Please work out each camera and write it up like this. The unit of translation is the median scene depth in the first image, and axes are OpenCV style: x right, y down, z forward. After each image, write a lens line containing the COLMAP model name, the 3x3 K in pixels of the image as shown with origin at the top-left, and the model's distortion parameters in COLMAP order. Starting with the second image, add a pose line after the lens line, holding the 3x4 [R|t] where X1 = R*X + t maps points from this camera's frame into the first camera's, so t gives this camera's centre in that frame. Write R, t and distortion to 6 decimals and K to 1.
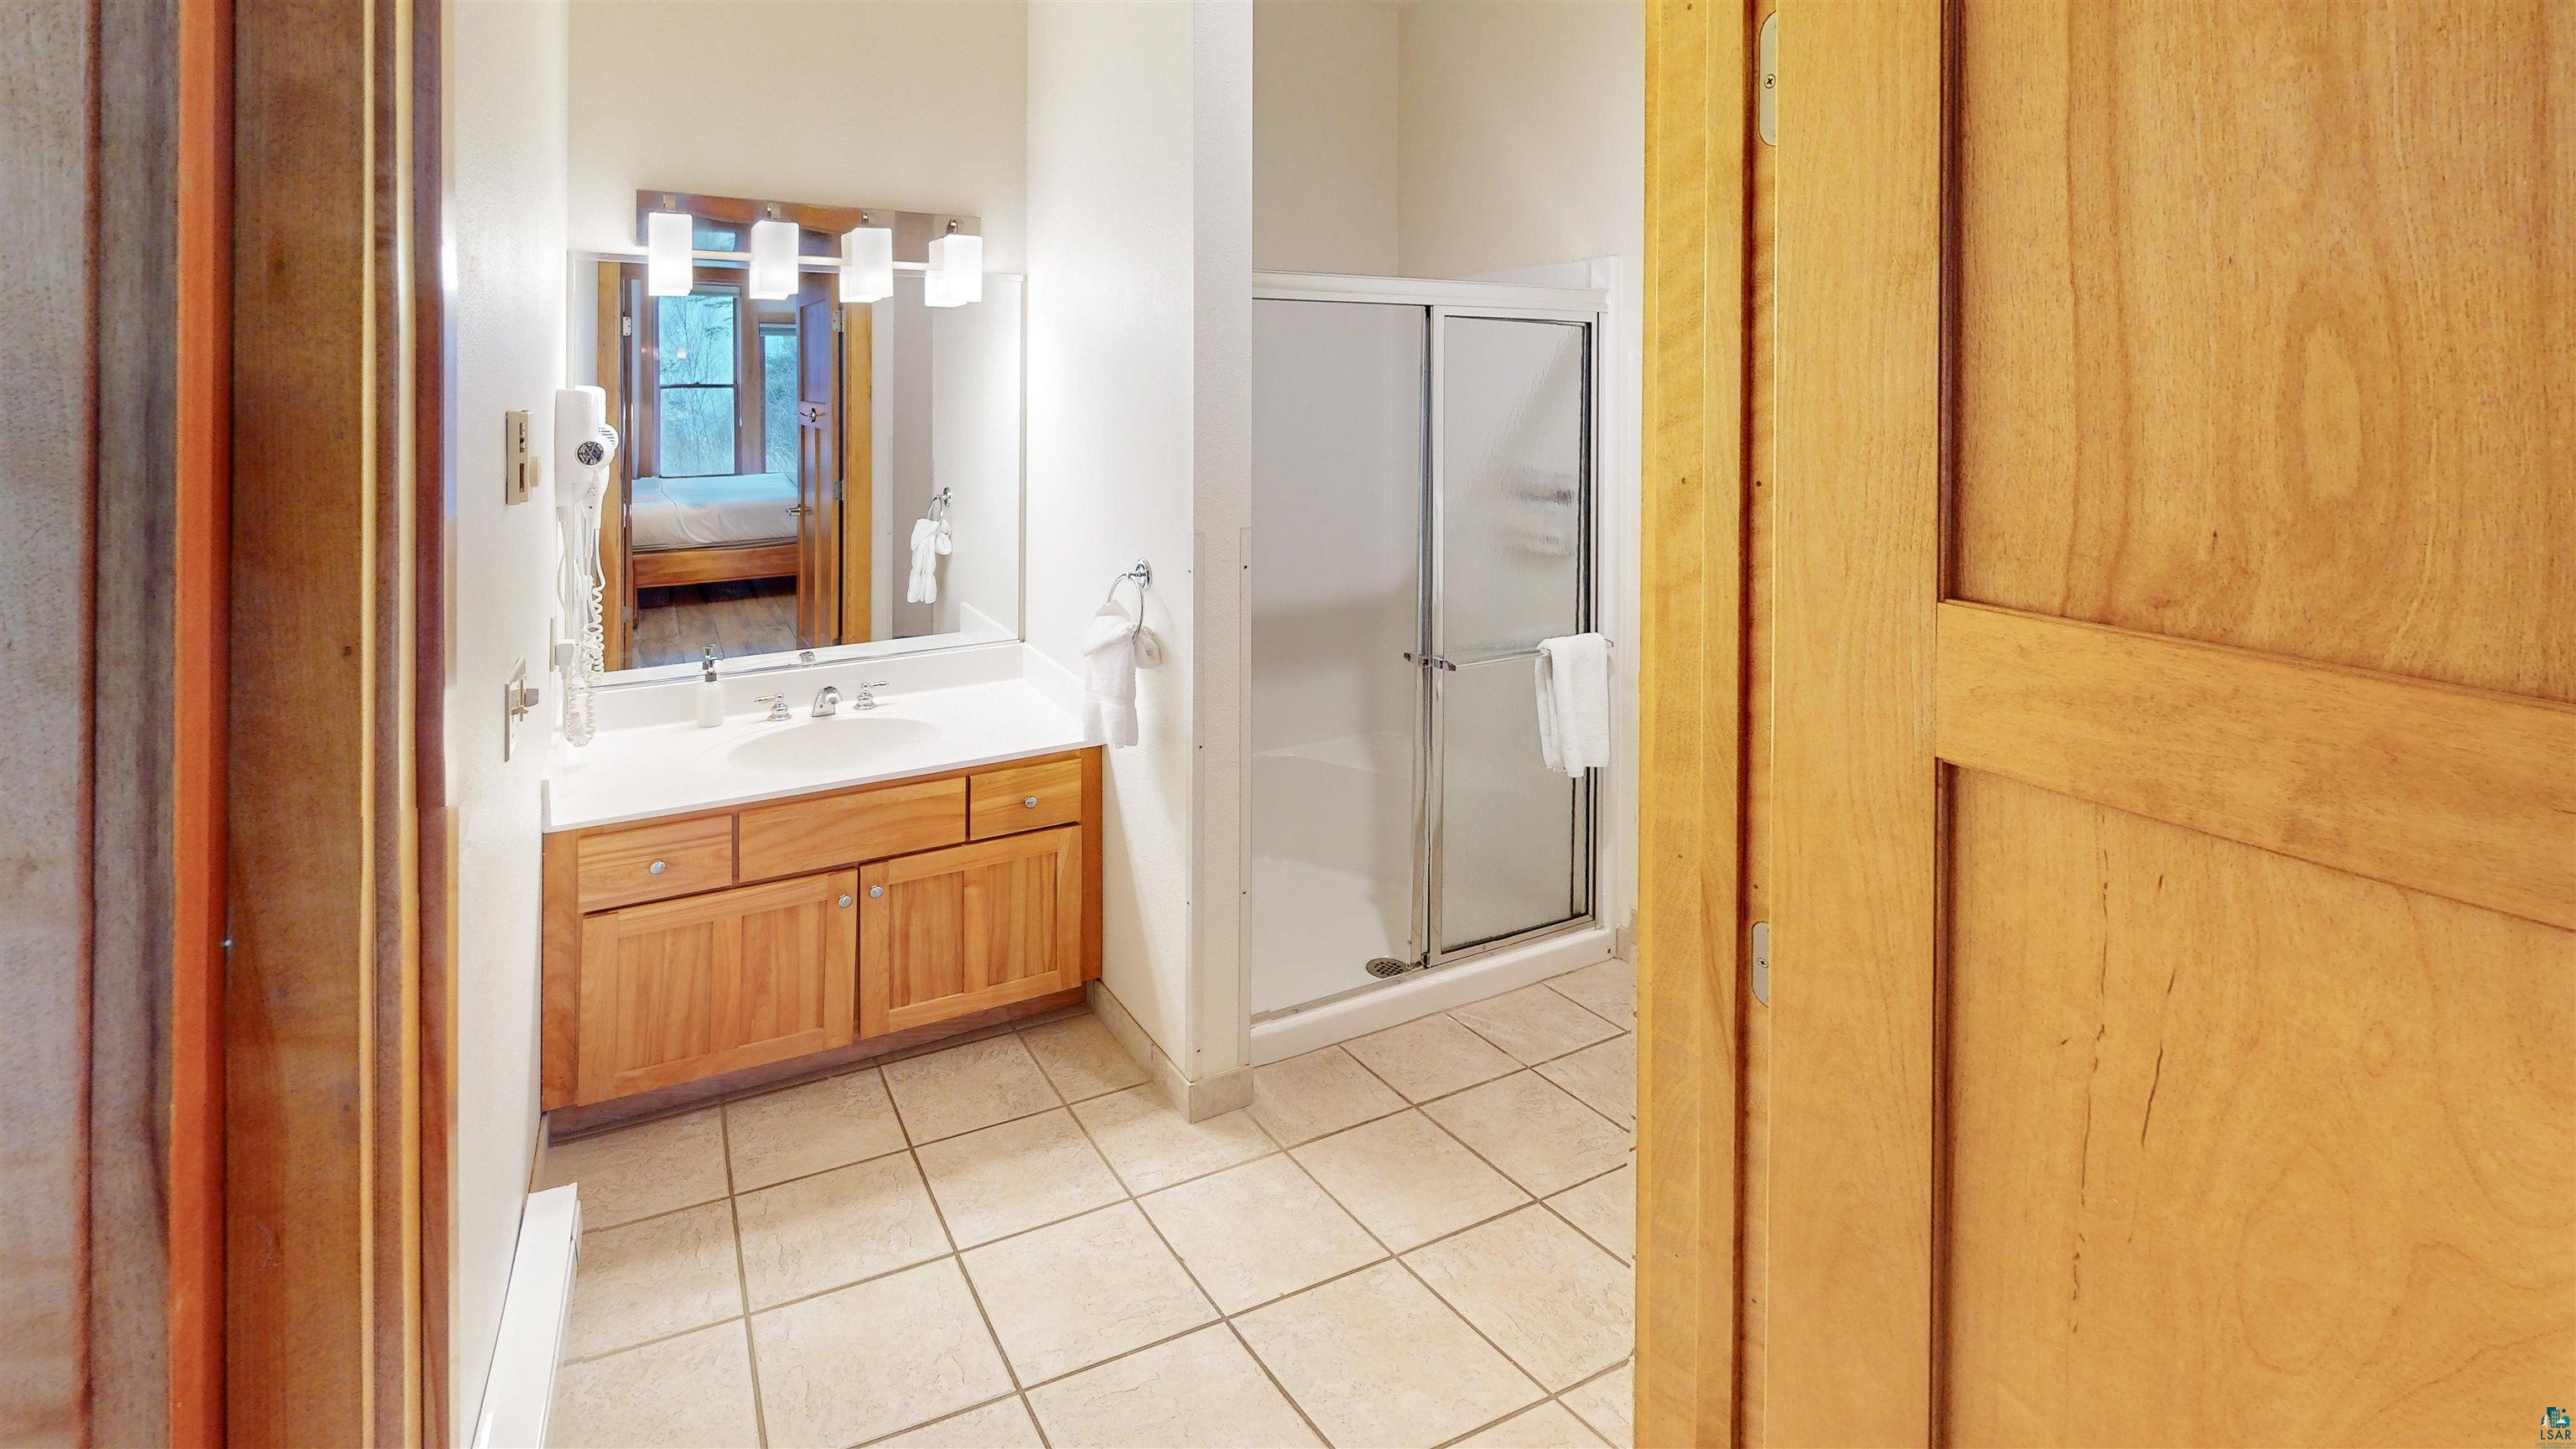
lens RADIAL K [[1244.6, 0, 1458.0], [0, 1244.6, 761.3], [0, 0, 1]] dist [-0.000748, 0.000055]
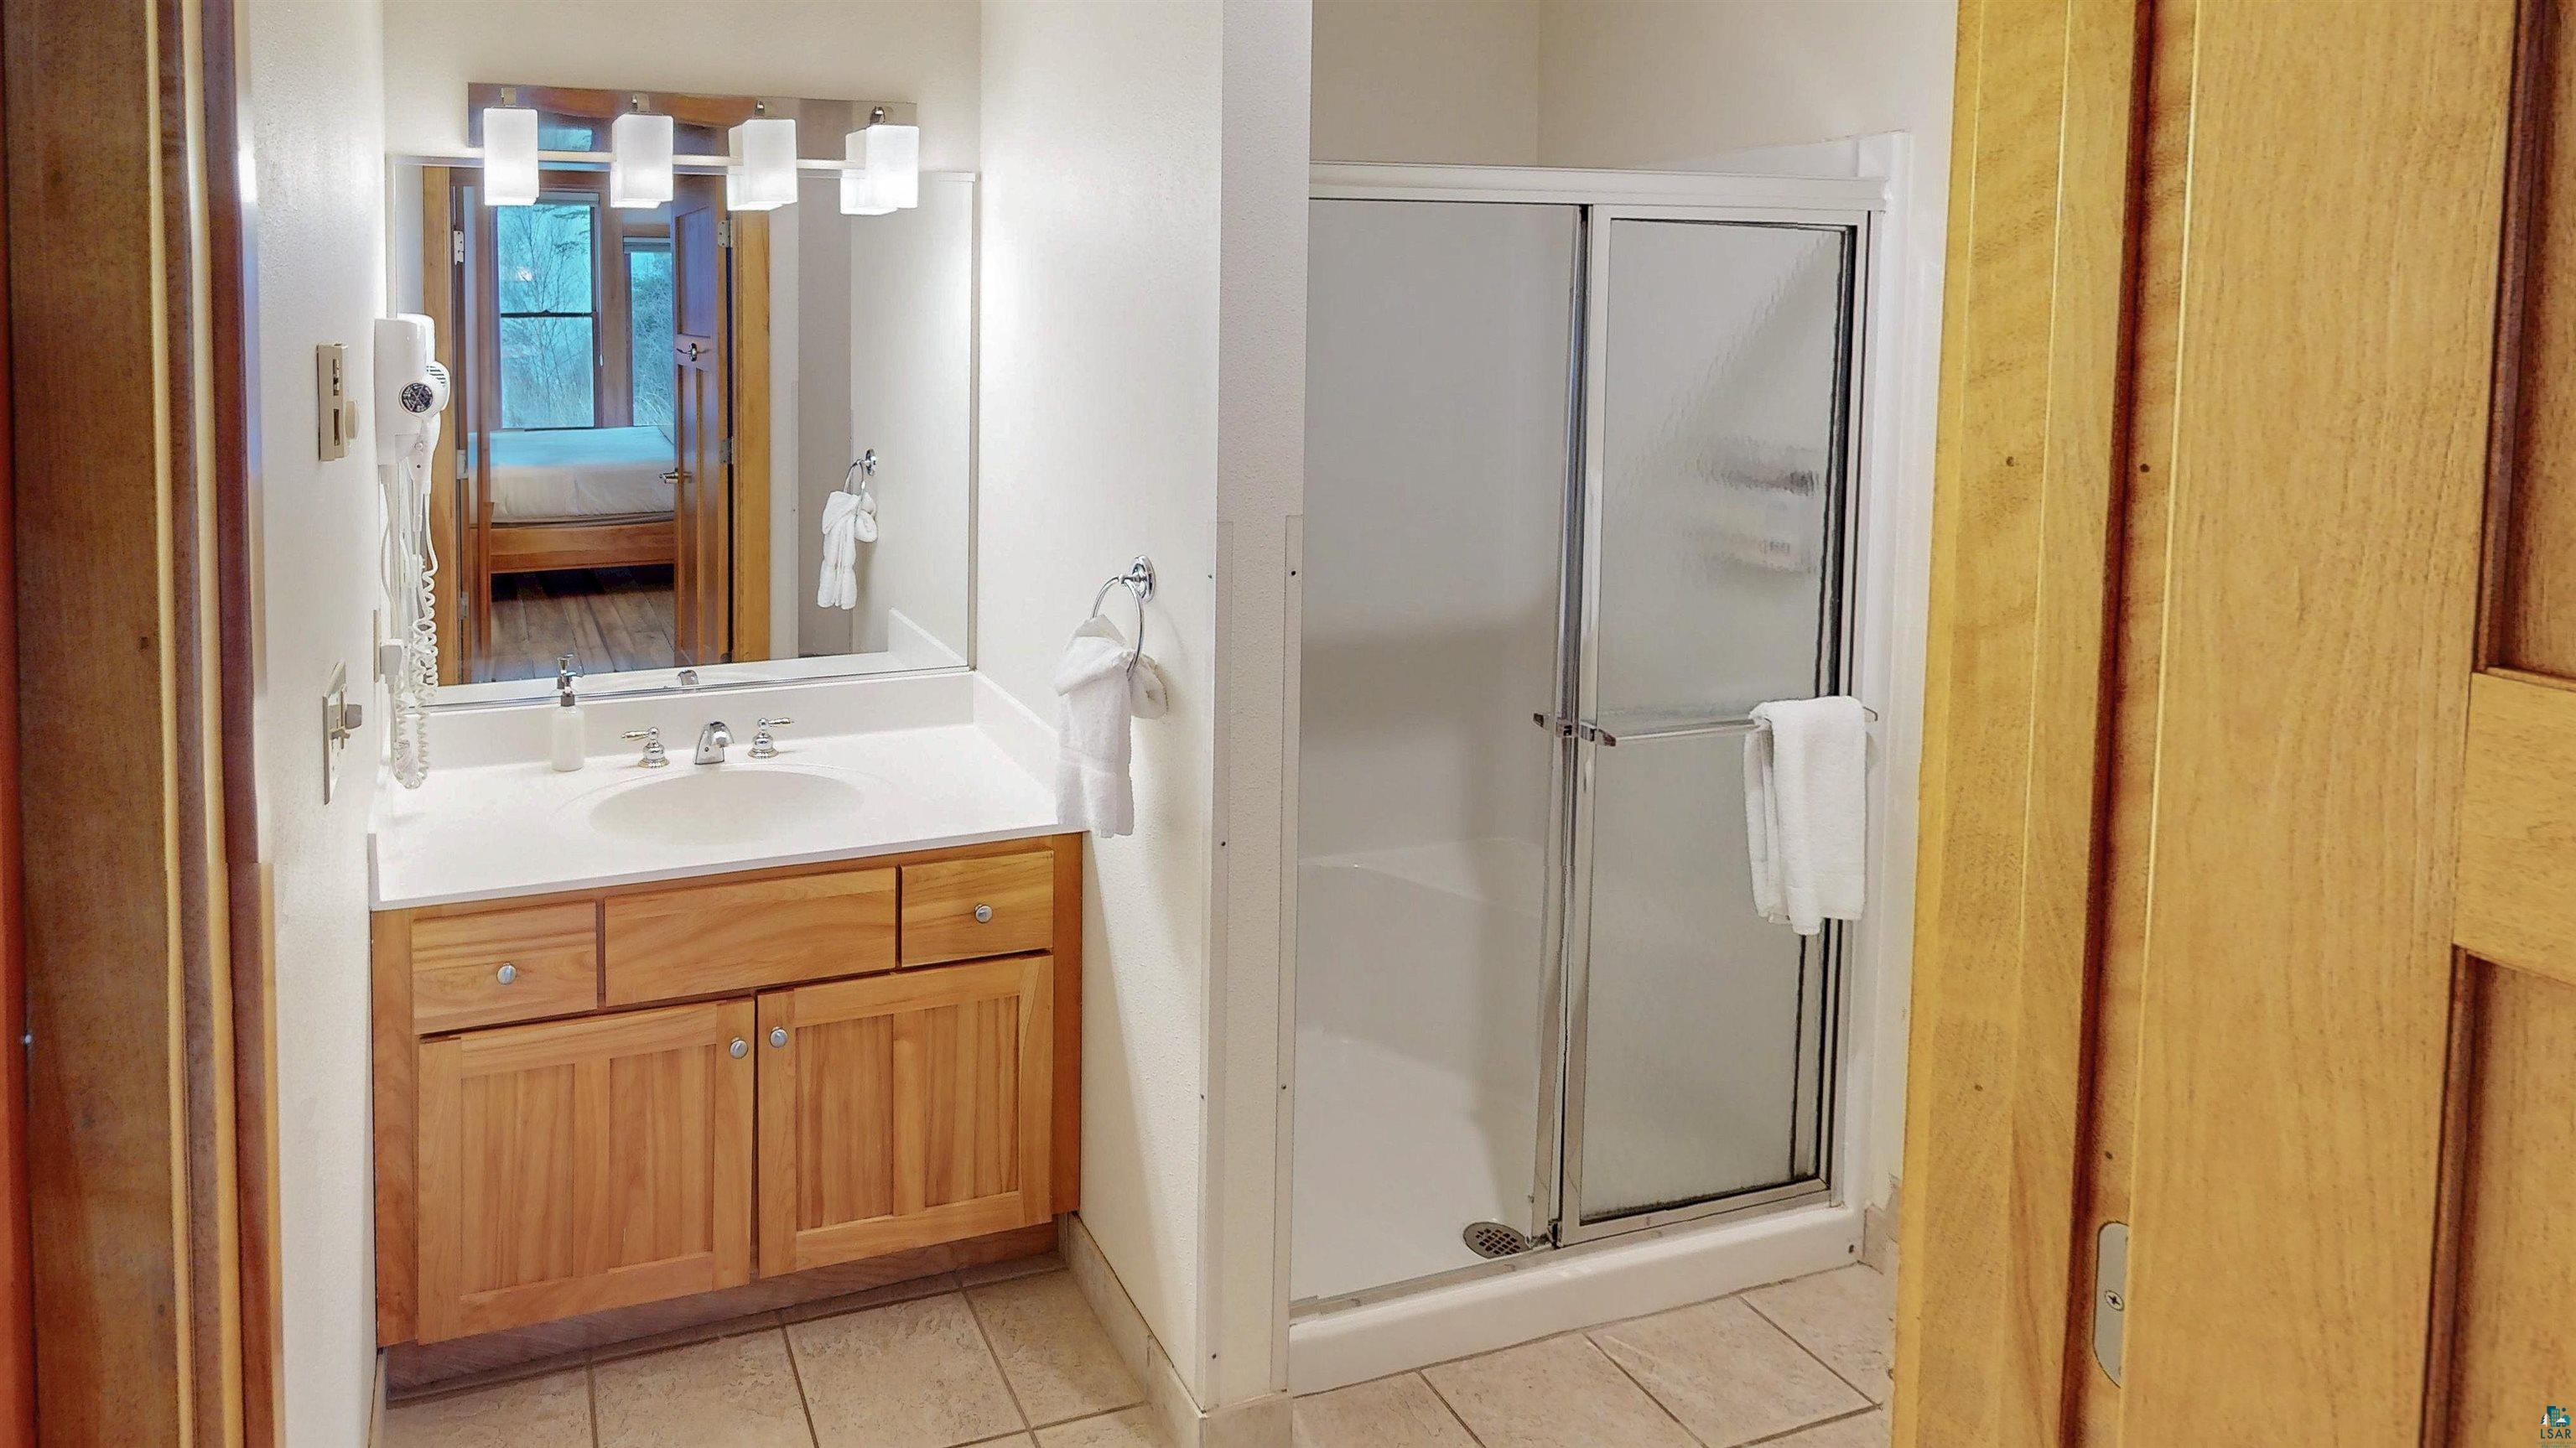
lens RADIAL K [[1907.6, 0, 1168.3], [0, 1907.6, 587.8], [0, 0, 1]] dist [-0.000129, -0.001154]
pose [[0.972458, 0.025746, -0.231654, -0.000212], [-0.010077, 0.997595, 0.068569, -0.229829], [0.232862, -0.064346, 0.970379, 0.000170]]
